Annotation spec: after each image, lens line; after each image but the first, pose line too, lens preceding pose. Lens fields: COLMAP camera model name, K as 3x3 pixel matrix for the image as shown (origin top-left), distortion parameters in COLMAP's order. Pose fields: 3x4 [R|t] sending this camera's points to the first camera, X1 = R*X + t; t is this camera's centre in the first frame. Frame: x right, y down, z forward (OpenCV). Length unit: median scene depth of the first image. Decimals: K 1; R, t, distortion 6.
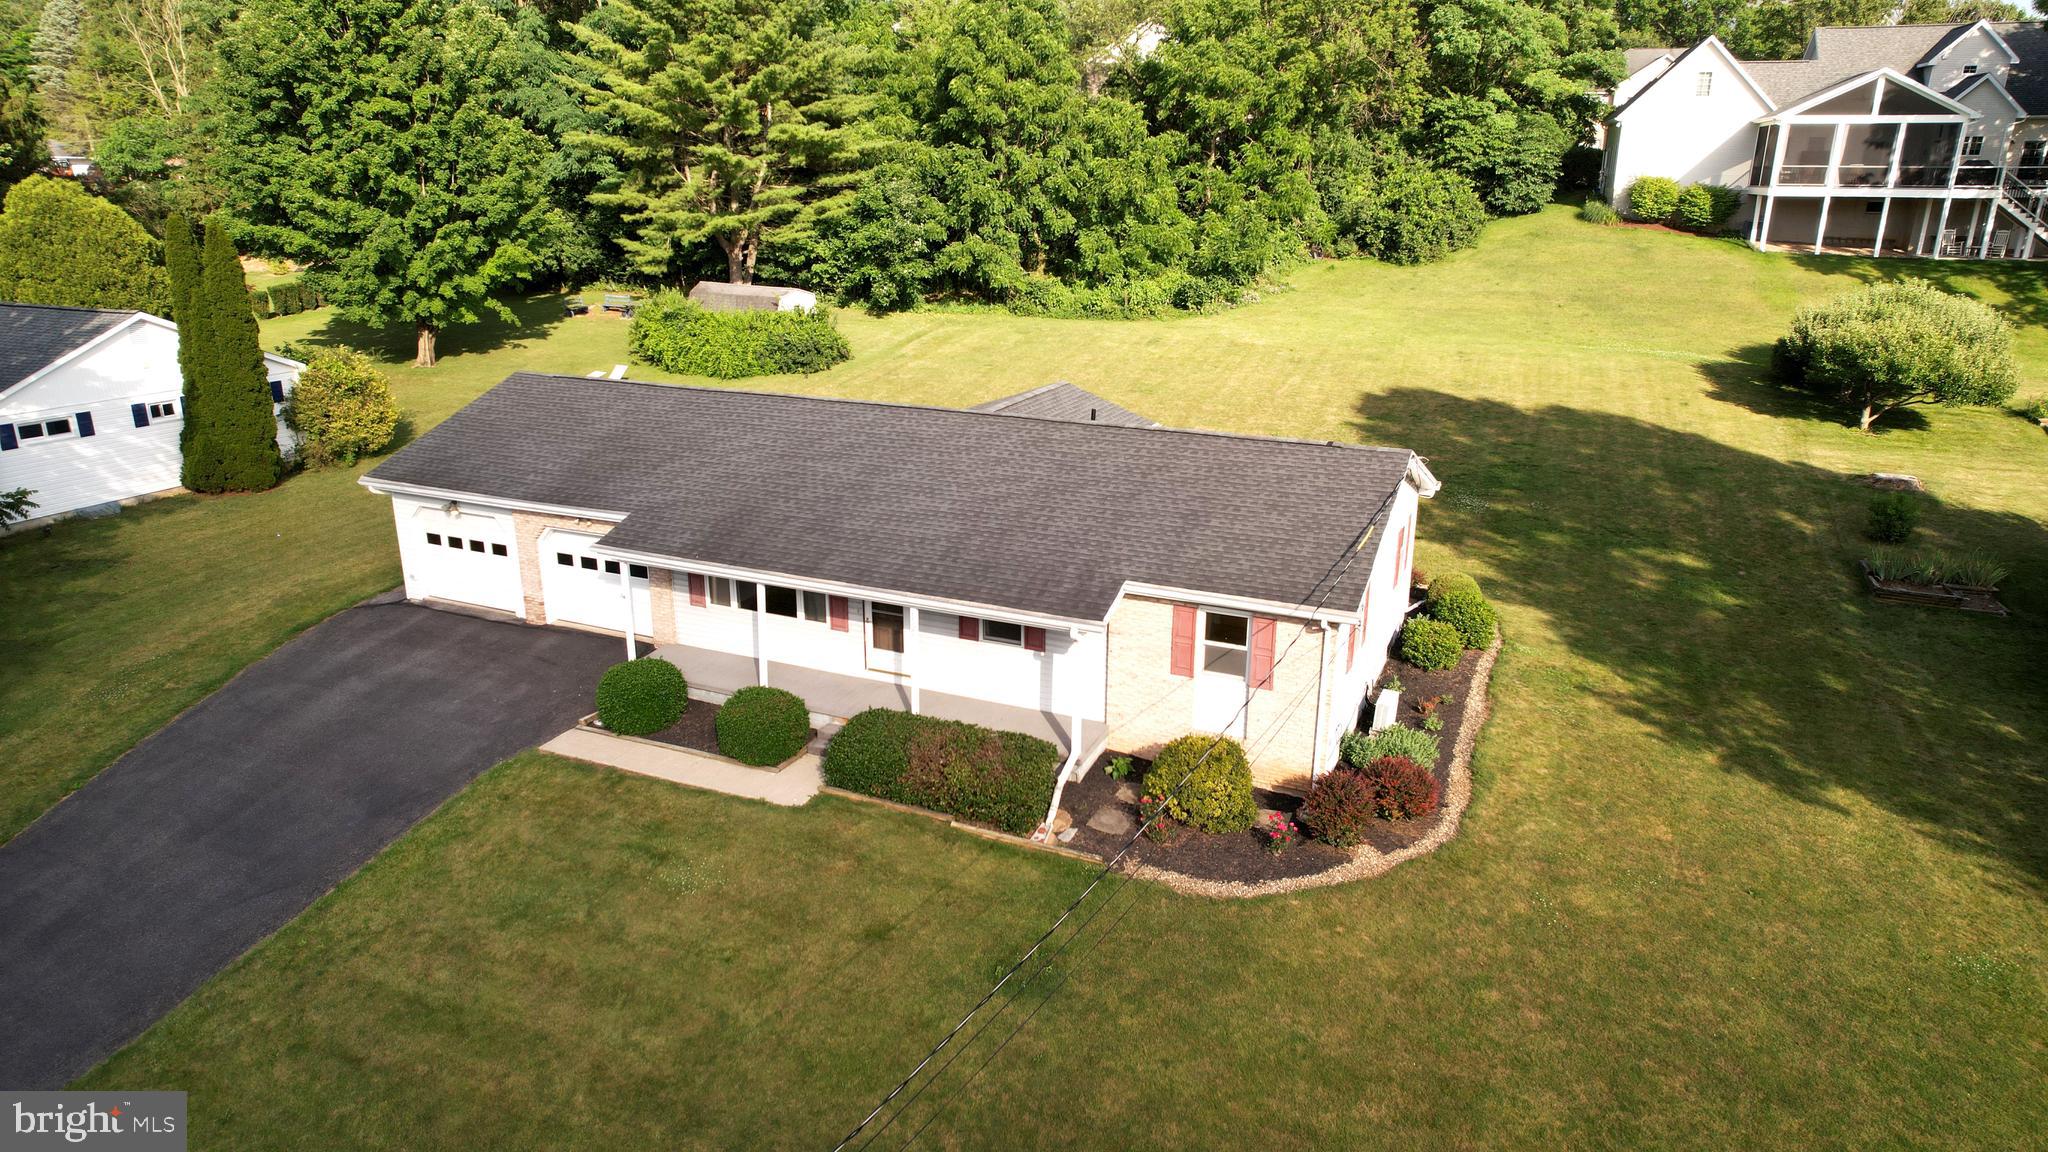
lens RADIAL K [[1303.1, 0, 1028.7], [0, 1303.1, 585.9], [0, 0, 1]] dist [-0.075638, 0.069750]
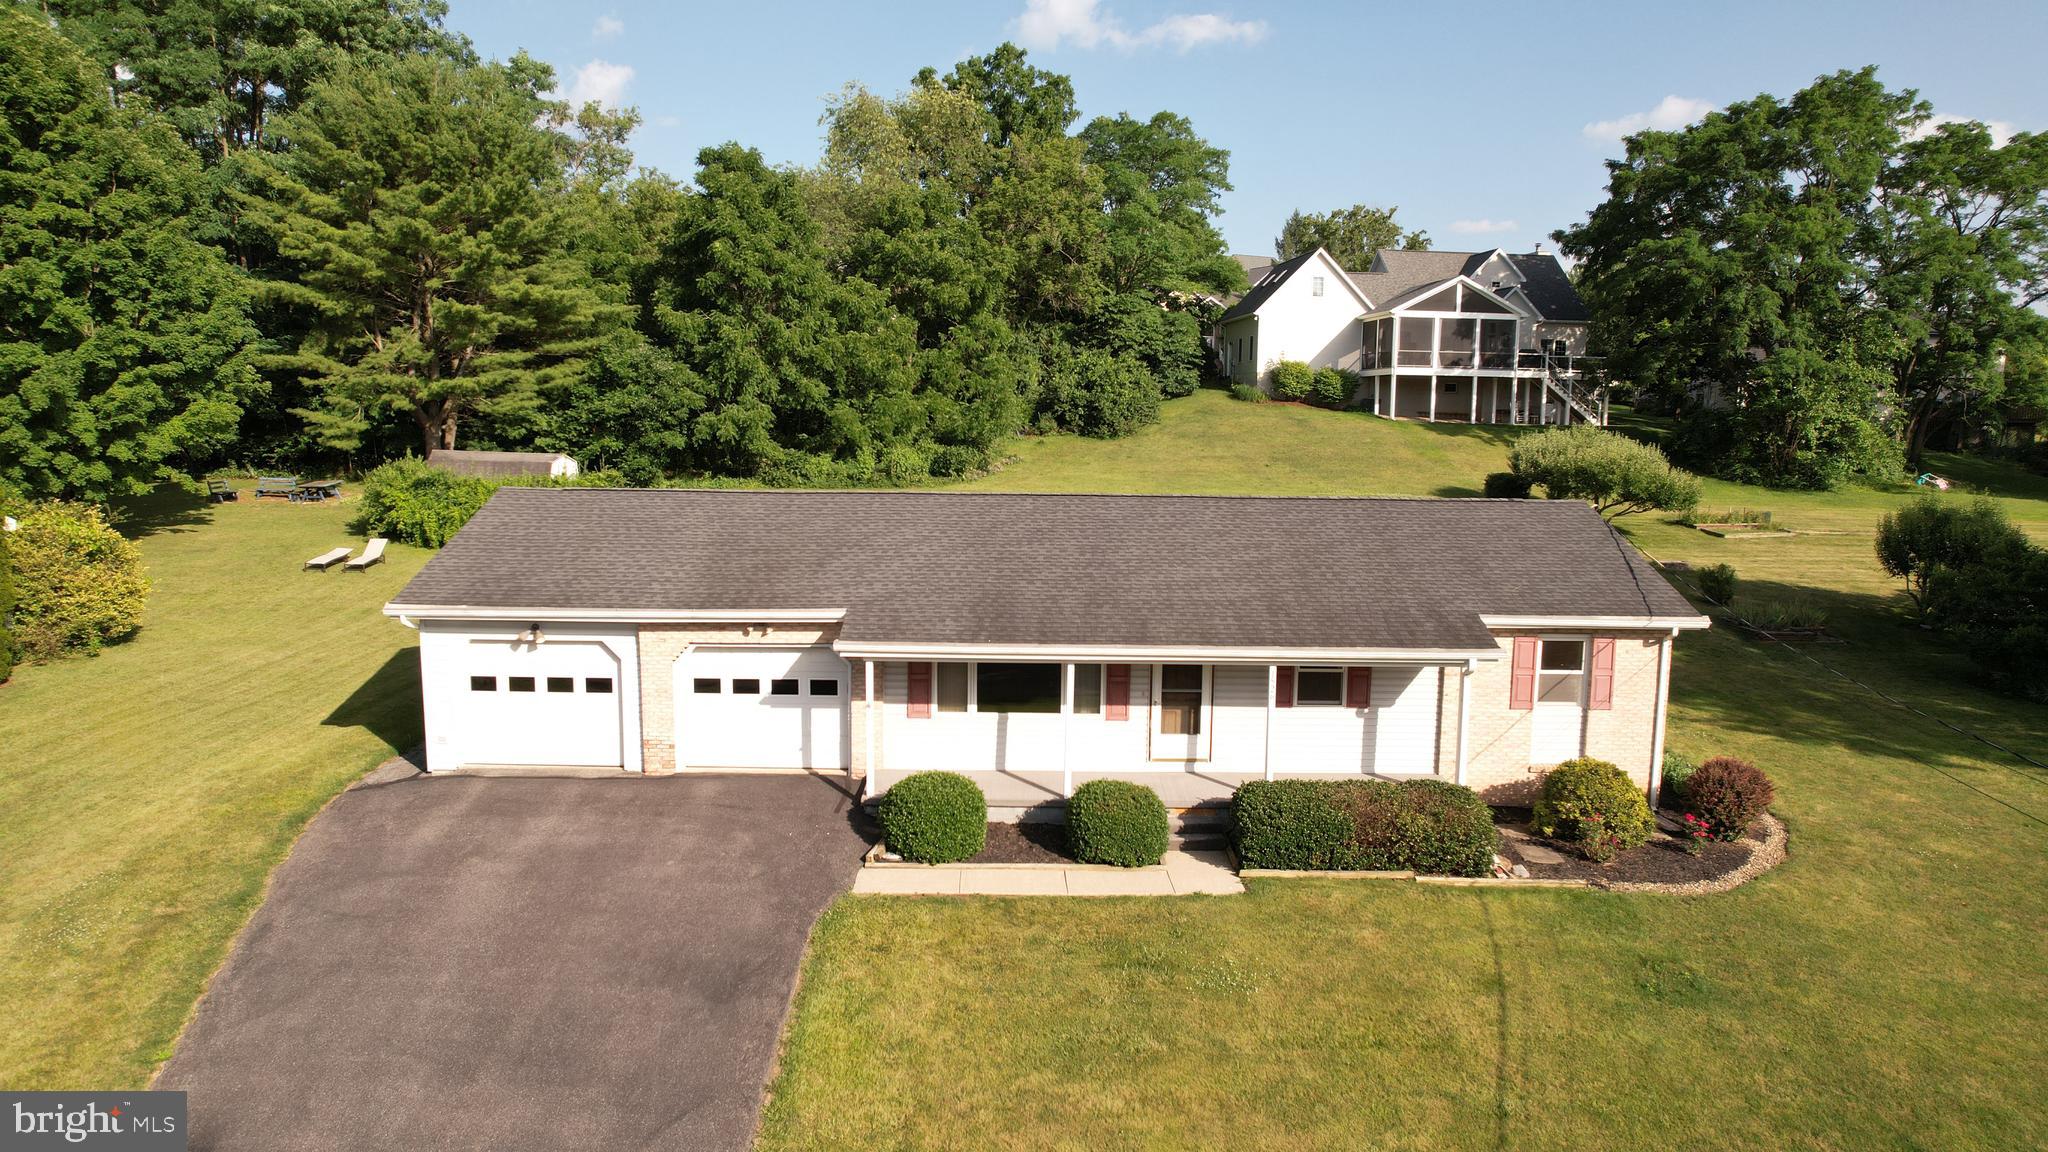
lens RADIAL K [[1303.1, 0, 1028.7], [0, 1303.1, 585.9], [0, 0, 1]] dist [-0.075638, 0.069750]
pose [[0.912438, -0.049844, 0.406169, -0.258287], [0.121756, 0.980670, -0.153172, 0.033959], [-0.390683, 0.189213, 0.900869, 0.098300]]
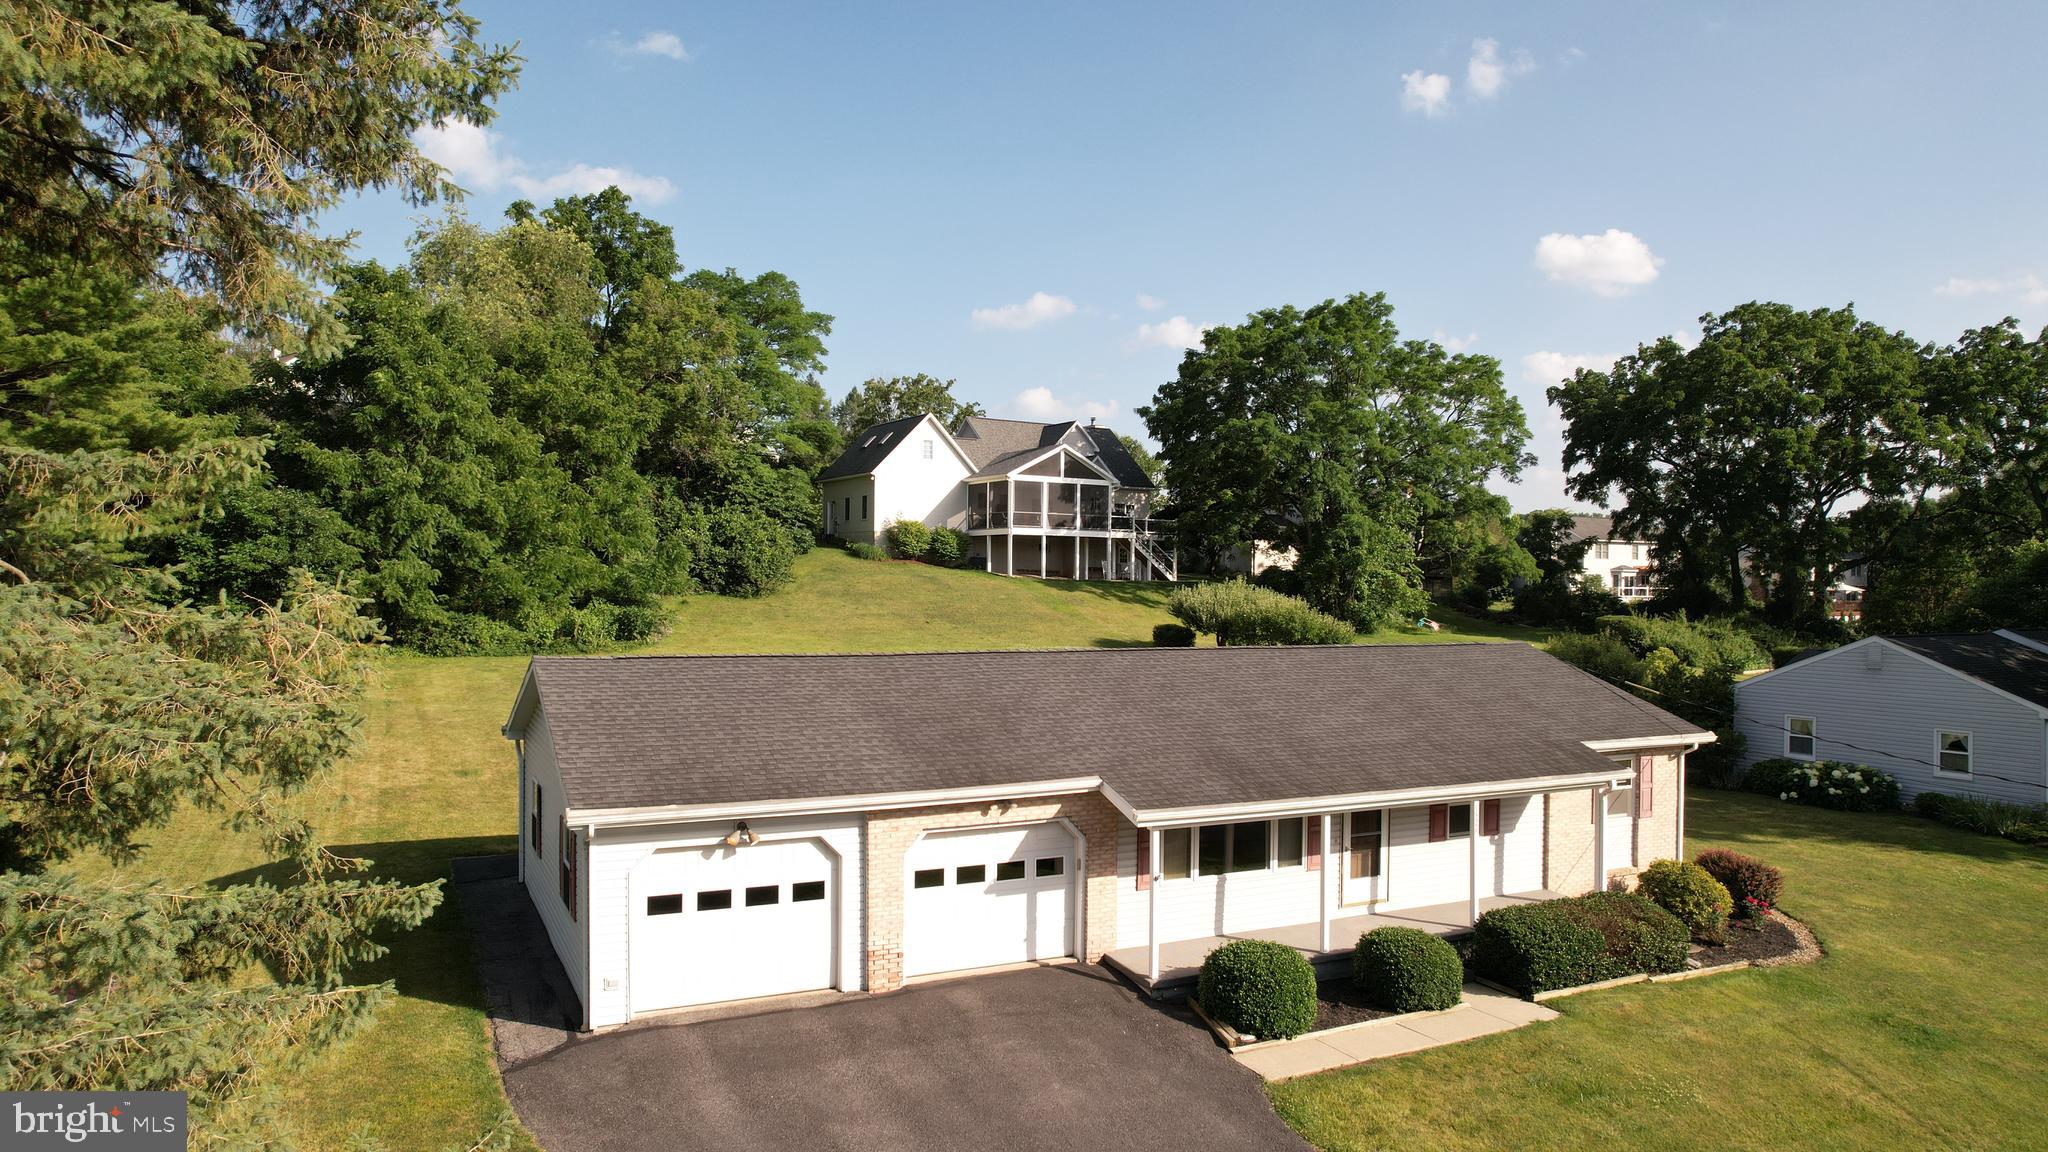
lens RADIAL K [[1303.1, 0, 1028.7], [0, 1303.1, 585.9], [0, 0, 1]] dist [-0.075638, 0.069750]
pose [[0.638860, -0.003531, 0.769315, -0.442710], [0.233190, 0.953834, -0.189269, -0.013476], [-0.733130, 0.300312, 0.610190, 0.254593]]
